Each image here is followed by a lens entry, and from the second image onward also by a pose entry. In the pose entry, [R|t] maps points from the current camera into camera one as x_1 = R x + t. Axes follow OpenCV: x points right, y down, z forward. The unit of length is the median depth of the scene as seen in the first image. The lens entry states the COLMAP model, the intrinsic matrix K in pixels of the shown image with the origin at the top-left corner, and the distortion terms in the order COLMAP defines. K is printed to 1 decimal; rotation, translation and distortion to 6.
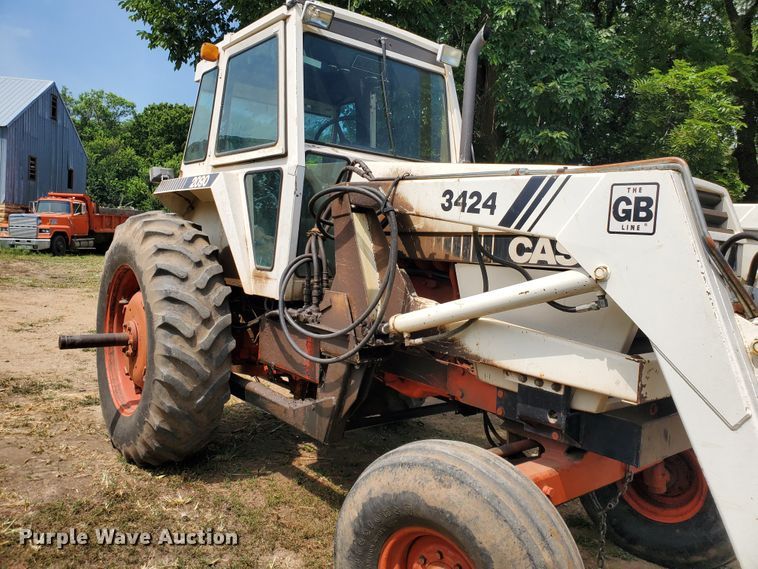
lens RADIAL K [[600.9, 0, 379.0], [0, 600.9, 284.5], [0, 0, 1]] dist [0.000794, 0.004430]
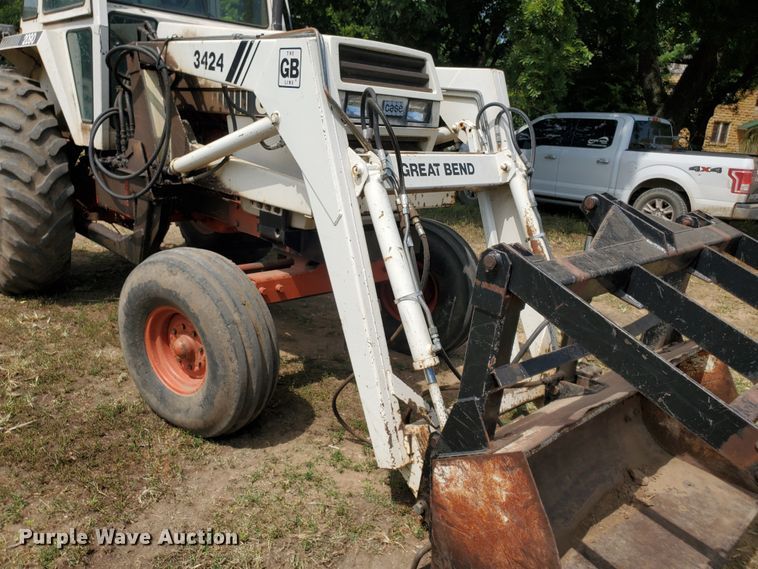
lens RADIAL K [[607.6, 0, 354.1], [0, 607.6, 312.2], [0, 0, 1]] dist [-0.011413, -0.013840]
pose [[0.998180, -0.004445, 0.060140, 0.246396], [-0.010705, 0.968381, 0.249247, 0.033161], [-0.059346, -0.249437, 0.966571, -0.236526]]
